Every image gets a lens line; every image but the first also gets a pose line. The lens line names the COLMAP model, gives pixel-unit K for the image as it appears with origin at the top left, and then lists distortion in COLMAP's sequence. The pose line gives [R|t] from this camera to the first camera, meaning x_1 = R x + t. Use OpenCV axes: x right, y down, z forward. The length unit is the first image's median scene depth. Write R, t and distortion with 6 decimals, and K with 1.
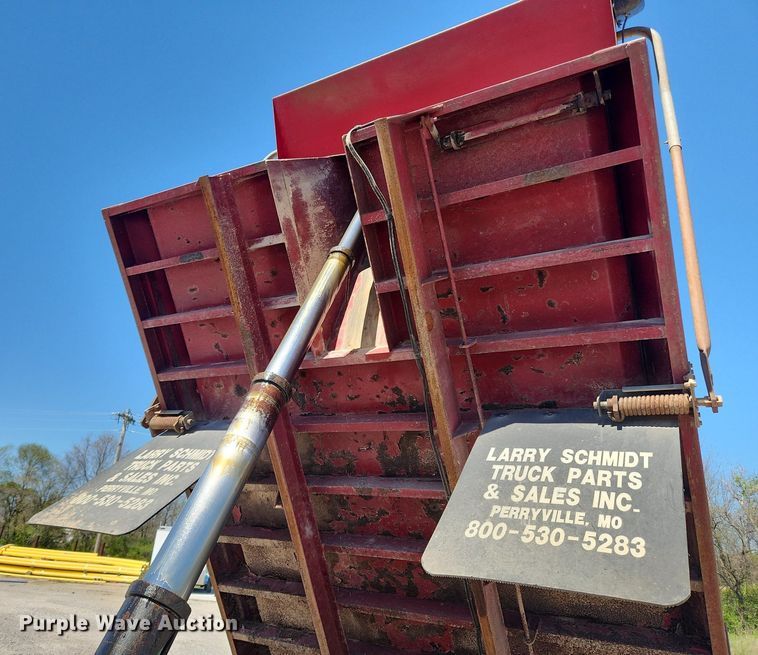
lens RADIAL K [[585.2, 0, 325.4], [0, 585.2, 328.7], [0, 0, 1]] dist [0.067829, -0.066004]
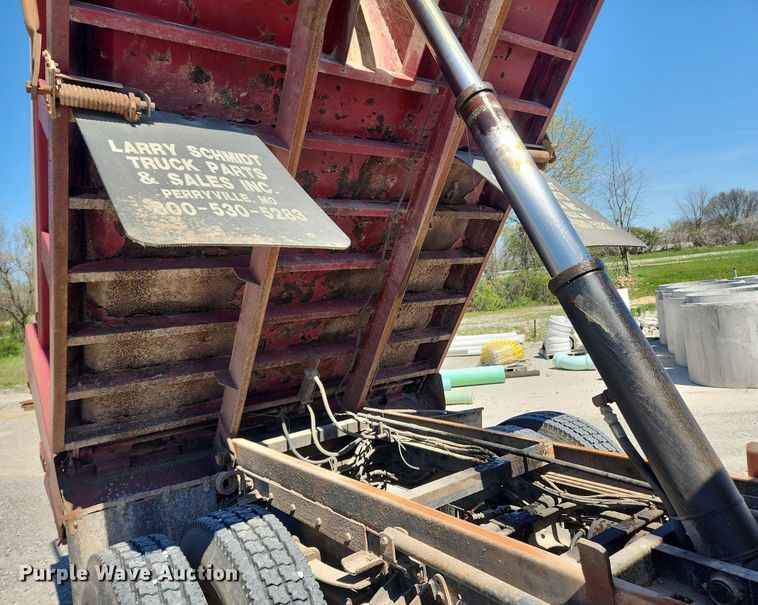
lens RADIAL K [[539.4, 0, 372.3], [0, 539.4, 305.4], [0, 0, 1]] dist [0.079883, -0.070992]
pose [[0.398305, -0.136338, 0.907064, -0.880243], [-0.212310, 0.948334, 0.235769, 0.209169], [-0.892344, -0.286487, 0.348780, 0.594490]]
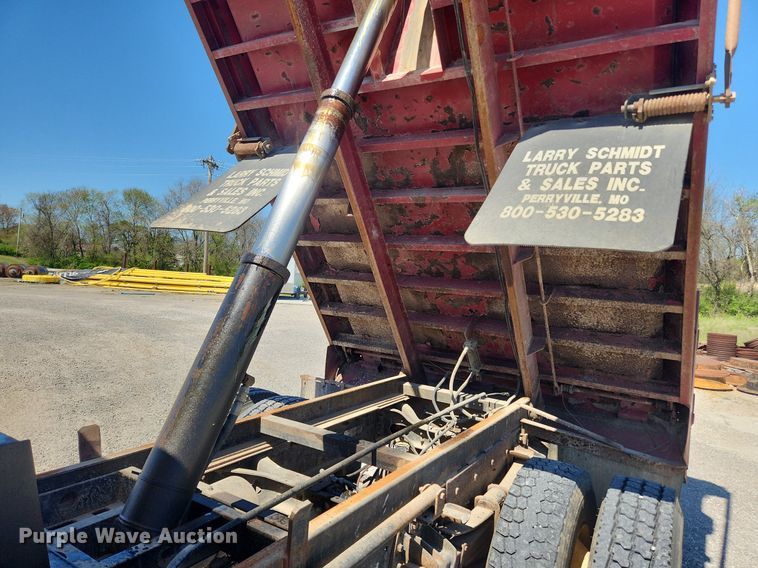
lens RADIAL K [[503.8, 0, 382.4], [0, 503.8, 283.9], [0, 0, 1]] dist [0.080061, -0.066712]
pose [[0.999447, -0.031319, -0.011156, -0.004582], [0.033210, 0.924664, 0.379333, 0.042237], [-0.001565, -0.379494, 0.925193, -0.032948]]
